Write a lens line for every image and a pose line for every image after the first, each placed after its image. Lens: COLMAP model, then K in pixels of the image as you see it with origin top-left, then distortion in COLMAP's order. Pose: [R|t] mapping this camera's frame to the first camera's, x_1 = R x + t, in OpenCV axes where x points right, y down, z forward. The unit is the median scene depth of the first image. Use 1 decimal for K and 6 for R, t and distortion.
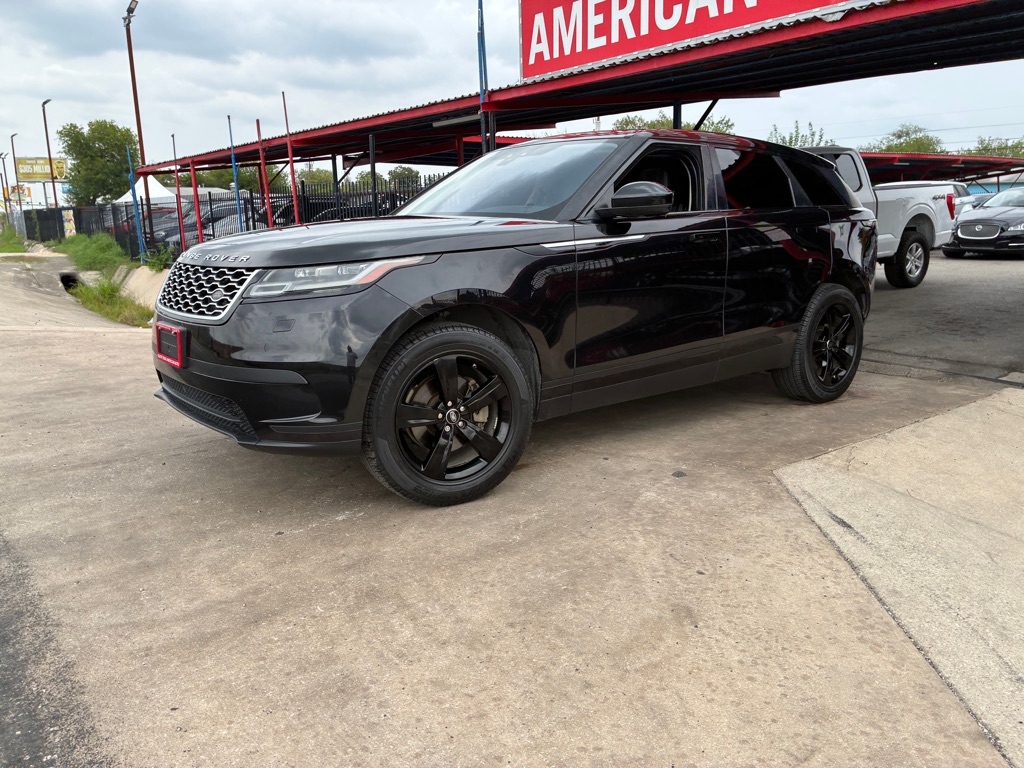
lens RADIAL K [[766.9, 0, 499.9], [0, 766.9, 385.9], [0, 0, 1]] dist [0.046324, -0.059784]
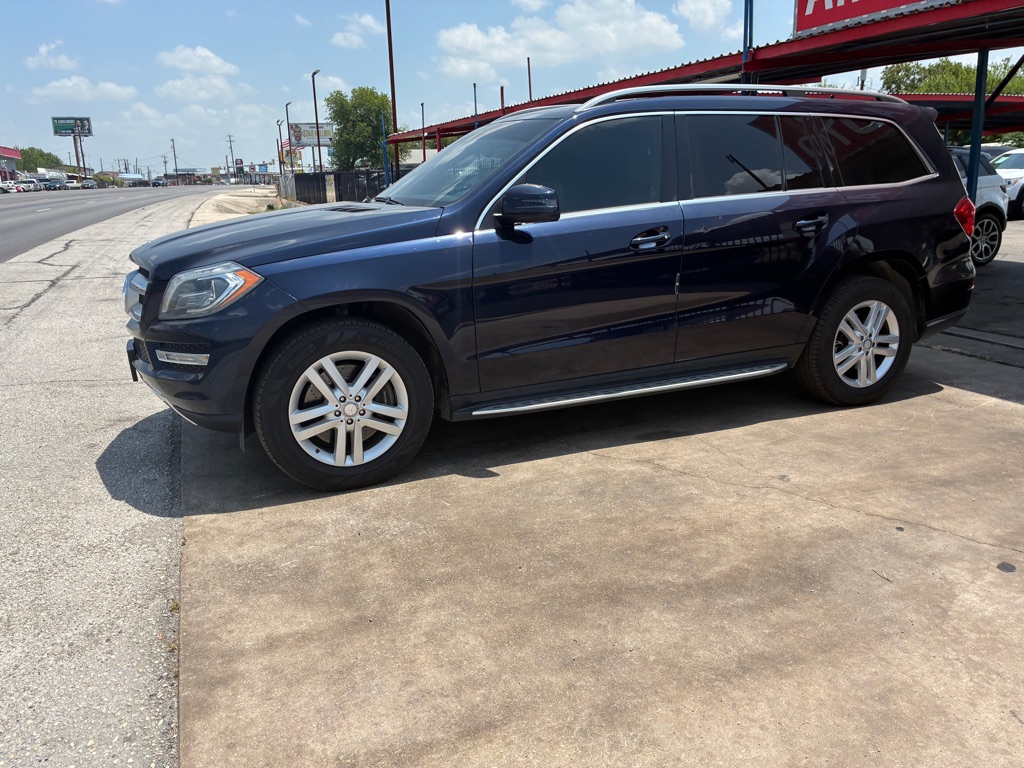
lens RADIAL K [[766.9, 0, 511.5], [0, 766.9, 384.4], [0, 0, 1]] dist [0.046324, -0.059784]
pose [[0.961594, 0.067851, -0.265956, -0.022245], [-0.054462, 0.996864, 0.057405, -0.037922], [0.269017, -0.040716, 0.962274, 0.062379]]
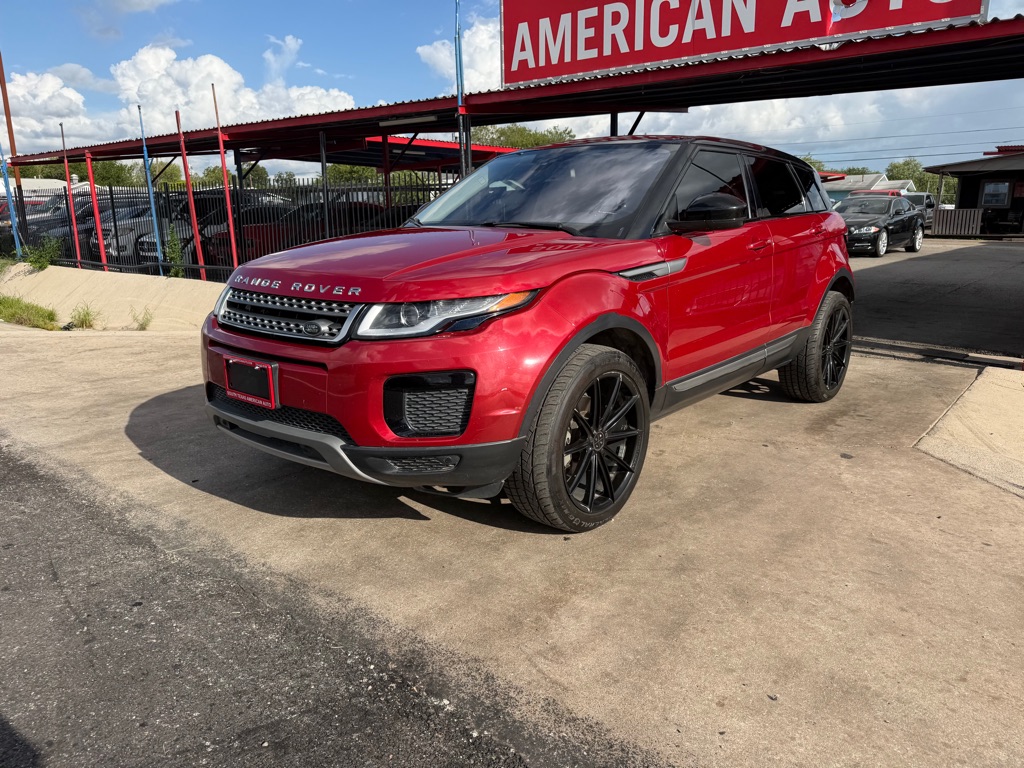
lens RADIAL K [[721.9, 0, 512.5], [0, 721.9, 382.5], [0, 0, 1]] dist [0.019003, -0.030361]
pose [[0.974963, -0.035585, 0.219499, -0.207348], [0.033203, 0.999343, 0.014533, -0.009650], [-0.219872, -0.006881, 0.975504, 0.044350]]
